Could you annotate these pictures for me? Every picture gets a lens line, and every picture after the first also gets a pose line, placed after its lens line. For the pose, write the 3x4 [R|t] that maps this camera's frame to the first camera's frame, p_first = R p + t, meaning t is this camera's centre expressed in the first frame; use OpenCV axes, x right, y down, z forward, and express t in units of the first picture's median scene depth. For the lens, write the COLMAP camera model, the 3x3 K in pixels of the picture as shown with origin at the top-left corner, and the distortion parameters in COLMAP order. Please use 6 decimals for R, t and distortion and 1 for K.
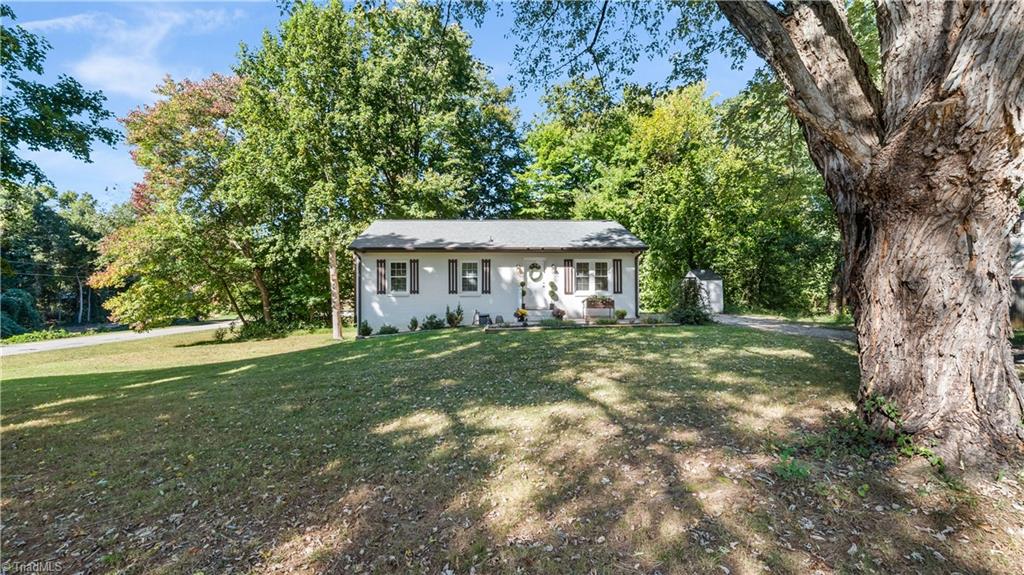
lens RADIAL K [[408.4, 0, 509.1], [0, 408.4, 281.3], [0, 0, 1]] dist [-0.010132, 0.002844]
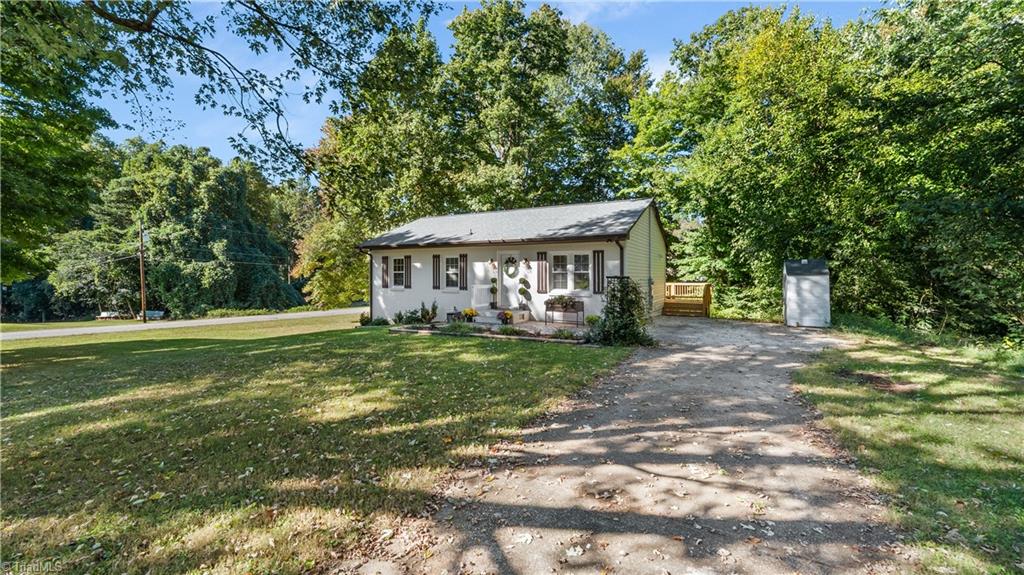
lens RADIAL K [[408.4, 0, 520.1], [0, 408.4, 270.3], [0, 0, 1]] dist [-0.010132, 0.002844]
pose [[0.857926, 0.000123, -0.513774, 0.542819], [0.005697, 0.999936, 0.009752, -0.024341], [0.513742, -0.011293, 0.857870, 0.247879]]
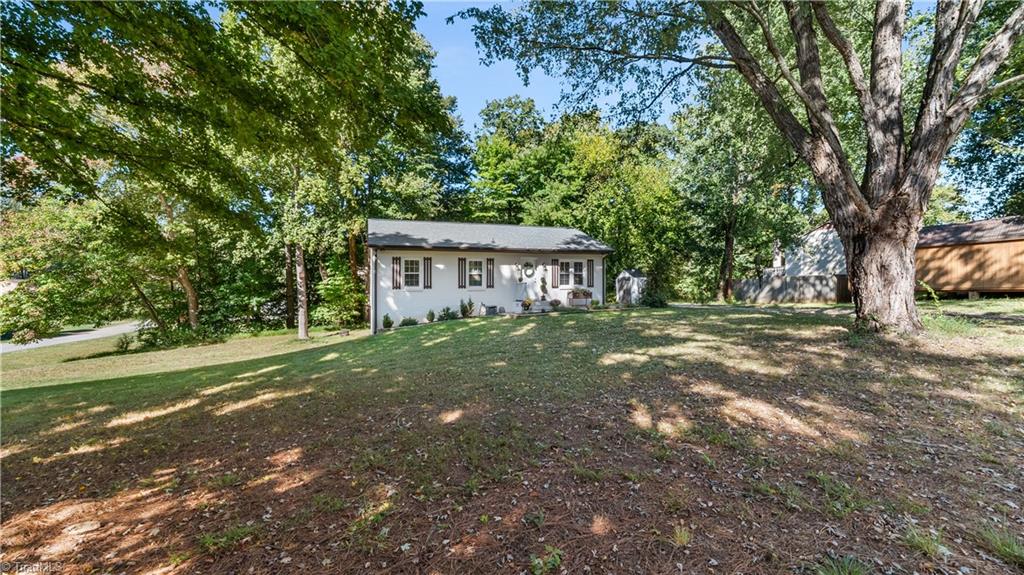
lens RADIAL K [[408.4, 0, 517.7], [0, 408.4, 285.7], [0, 0, 1]] dist [-0.010132, 0.002844]
pose [[0.947325, -0.007205, 0.320194, -0.348240], [0.005840, 0.999969, 0.005224, 0.017835], [-0.320222, -0.003079, 0.947338, -0.114560]]
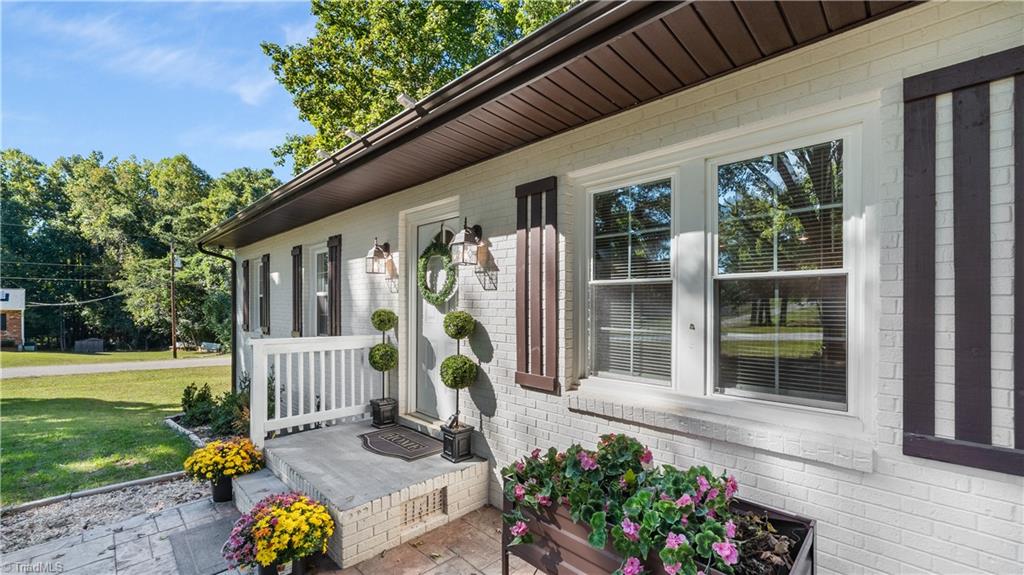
lens RADIAL K [[408.4, 0, 518.3], [0, 408.4, 304.7], [0, 0, 1]] dist [-0.010132, 0.002844]
pose [[0.692213, 0.005614, -0.721672, 0.262036], [0.004670, 0.999914, 0.012258, -0.005823], [0.721678, -0.011855, 0.692127, 0.877280]]
